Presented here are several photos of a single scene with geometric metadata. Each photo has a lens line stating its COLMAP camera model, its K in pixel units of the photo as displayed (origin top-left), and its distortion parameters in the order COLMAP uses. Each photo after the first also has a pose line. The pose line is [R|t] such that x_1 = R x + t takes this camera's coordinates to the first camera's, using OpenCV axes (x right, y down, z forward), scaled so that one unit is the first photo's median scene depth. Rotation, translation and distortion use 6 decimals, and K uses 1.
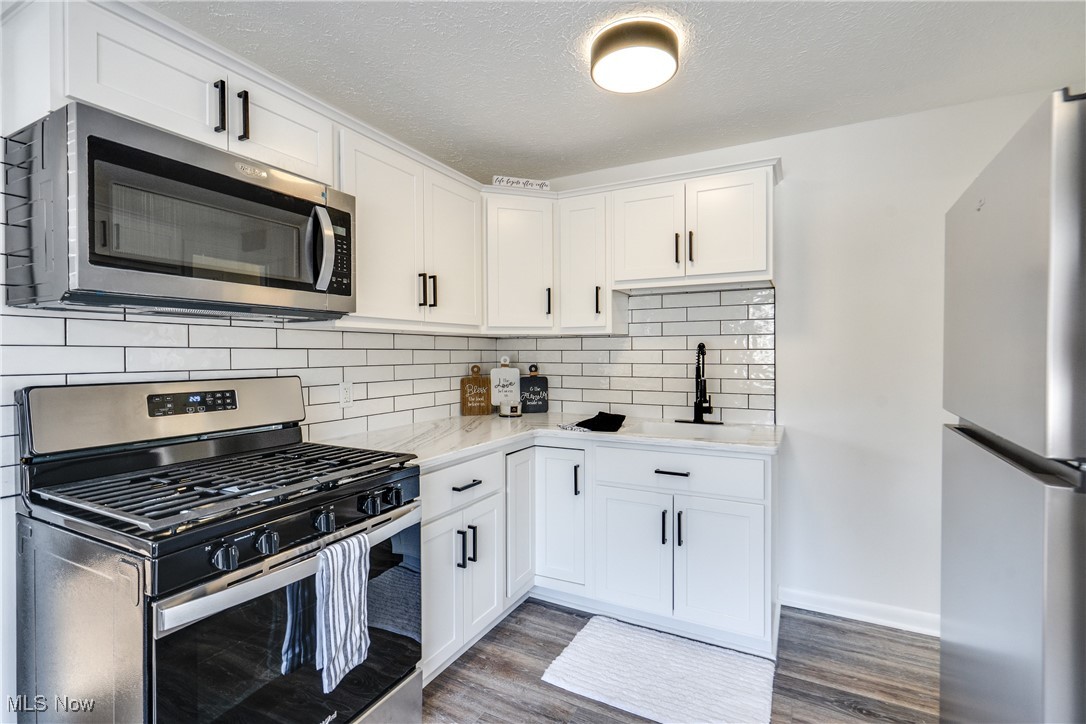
lens RADIAL K [[499.8, 0, 552.1], [0, 499.8, 359.1], [0, 0, 1]] dist [-0.005679, -0.000013]
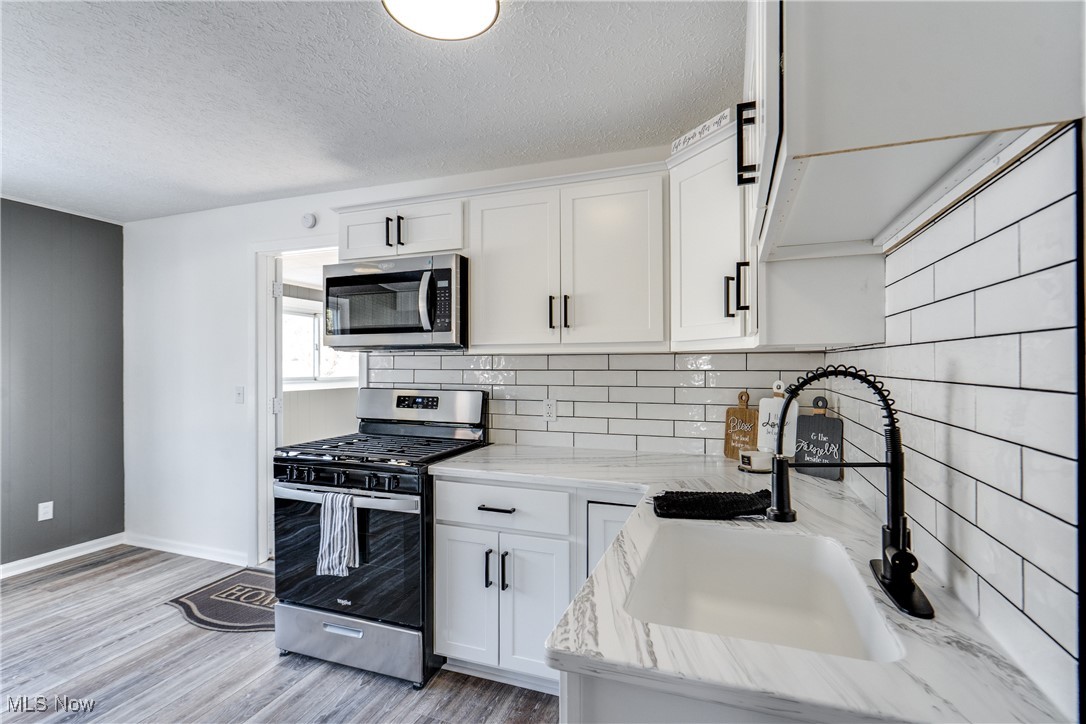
lens RADIAL K [[499.8, 0, 545.3], [0, 499.8, 371.2], [0, 0, 1]] dist [-0.005679, -0.000013]
pose [[0.129028, 0.011049, -0.991579, 0.937048], [-0.013030, 0.999870, 0.009445, -0.037186], [0.991555, 0.011701, 0.129155, 1.086111]]
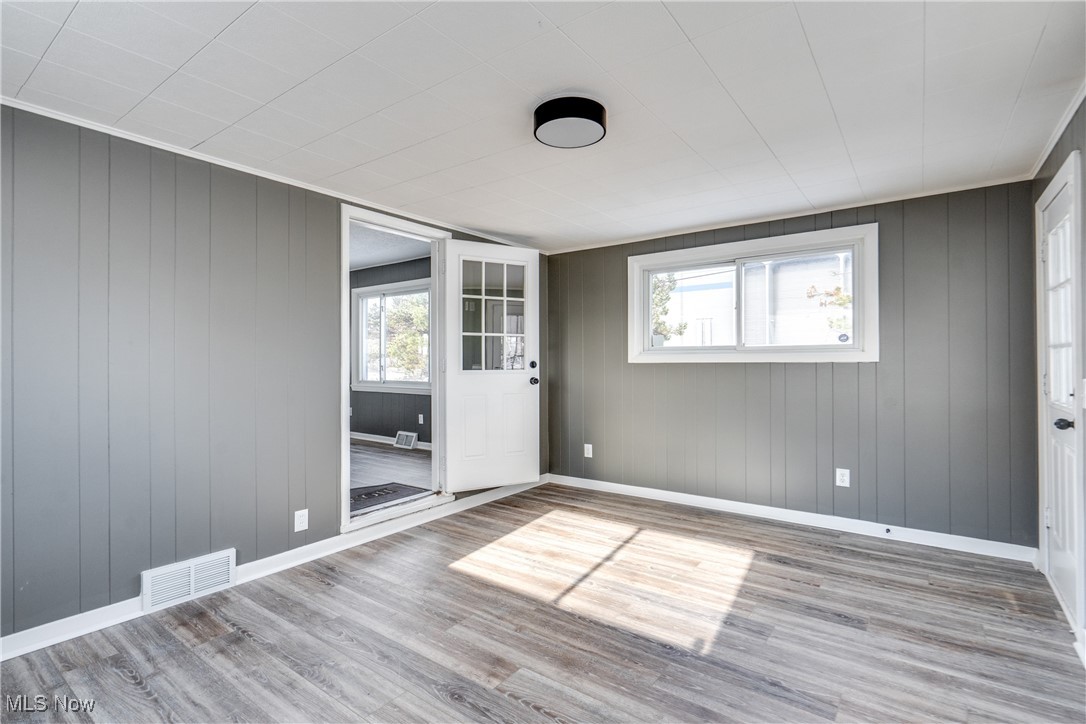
lens RADIAL K [[511.2, 0, 545.6], [0, 511.2, 363.0], [0, 0, 1]] dist [-0.003117, -0.000144]
pose [[-0.985314, 0.015385, 0.170060, -2.031277], [0.016986, 0.999824, 0.007961, 0.125255], [-0.169908, 0.010732, -0.985402, 2.550615]]
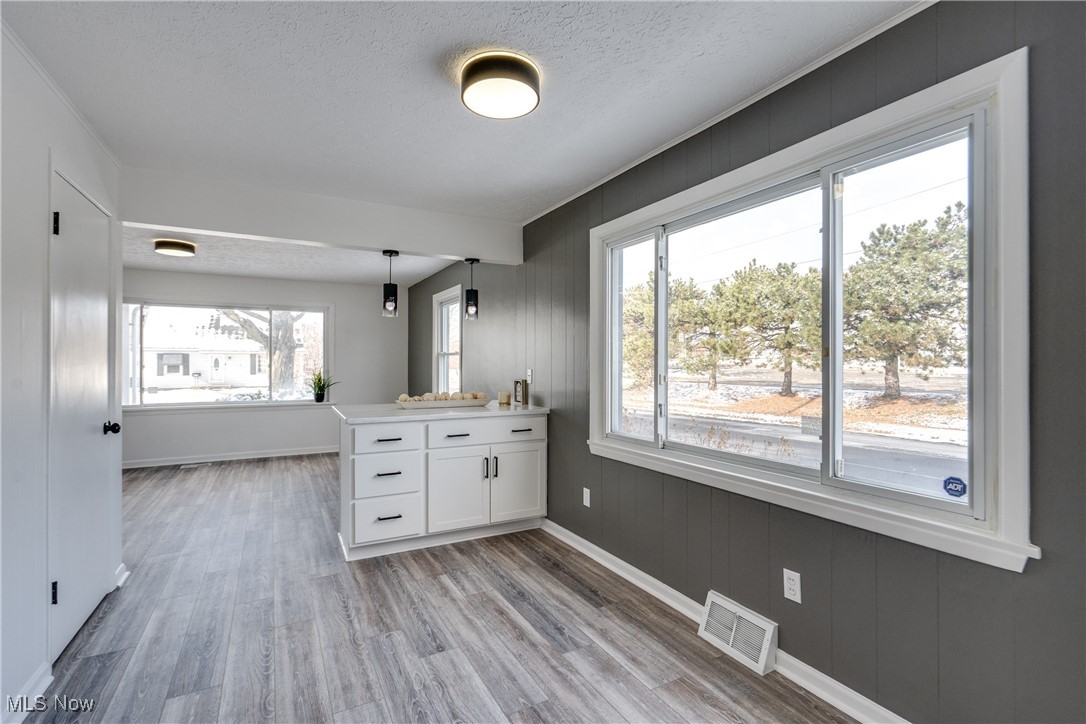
lens RADIAL K [[499.8, 0, 539.8], [0, 499.8, 362.8], [0, 0, 1]] dist [-0.005679, -0.000013]
pose [[-0.815707, 0.006072, 0.578433, -0.727410], [0.006490, 0.999978, -0.001344, 0.030748], [-0.578429, 0.002658, -0.815729, 0.393194]]
